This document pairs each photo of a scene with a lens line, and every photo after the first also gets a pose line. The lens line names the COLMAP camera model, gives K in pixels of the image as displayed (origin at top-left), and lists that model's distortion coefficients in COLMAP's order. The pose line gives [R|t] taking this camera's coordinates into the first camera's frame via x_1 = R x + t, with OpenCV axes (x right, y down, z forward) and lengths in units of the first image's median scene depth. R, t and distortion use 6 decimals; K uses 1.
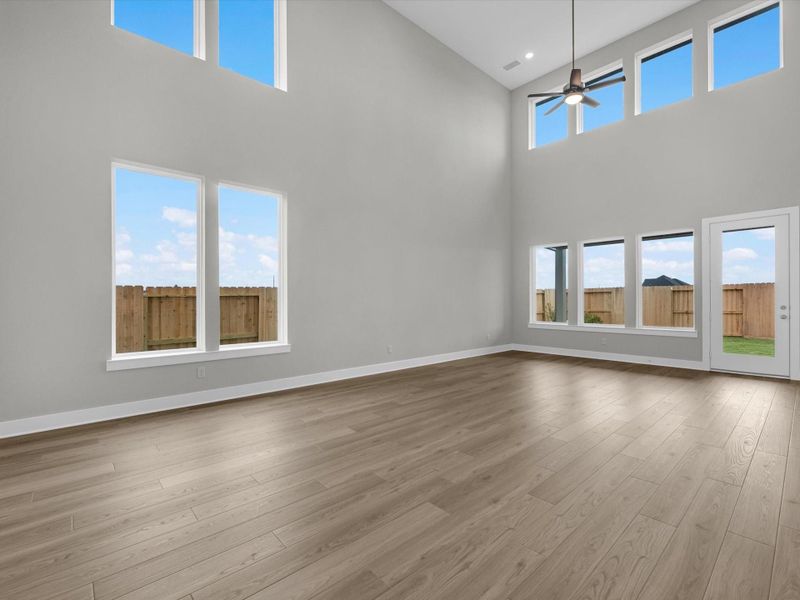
lens RADIAL K [[369.8, 0, 400.0], [0, 369.8, 300.0], [0, 0, 1]] dist [0.000075, -0.000082]
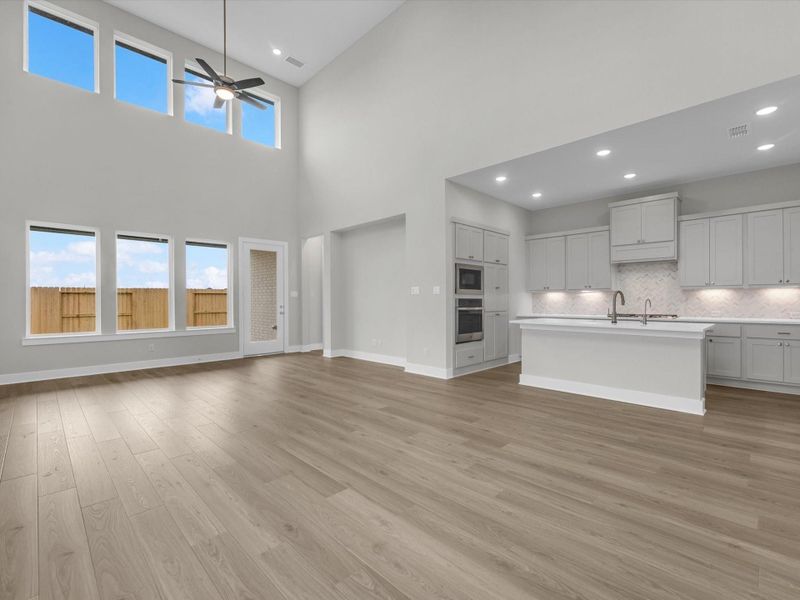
lens RADIAL K [[368.9, 0, 402.4], [0, 368.9, 303.7], [0, 0, 1]] dist [0.001131, 0.000295]
pose [[-0.049900, -0.004136, 0.998746, -0.468972], [0.004550, 0.999980, 0.004368, 0.003497], [-0.998744, 0.004763, -0.049880, 0.532953]]
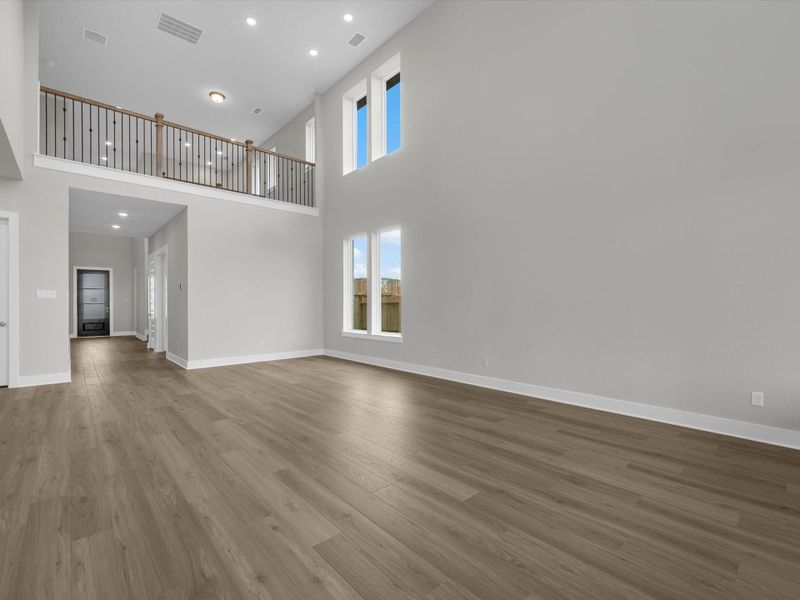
lens RADIAL K [[368.9, 0, 402.4], [0, 368.9, 303.7], [0, 0, 1]] dist [0.001131, 0.000295]
pose [[0.002485, 0.007668, -0.999968, 0.873205], [-0.000697, 0.999970, 0.007666, -0.007855], [0.999997, 0.000678, 0.002491, 0.851958]]
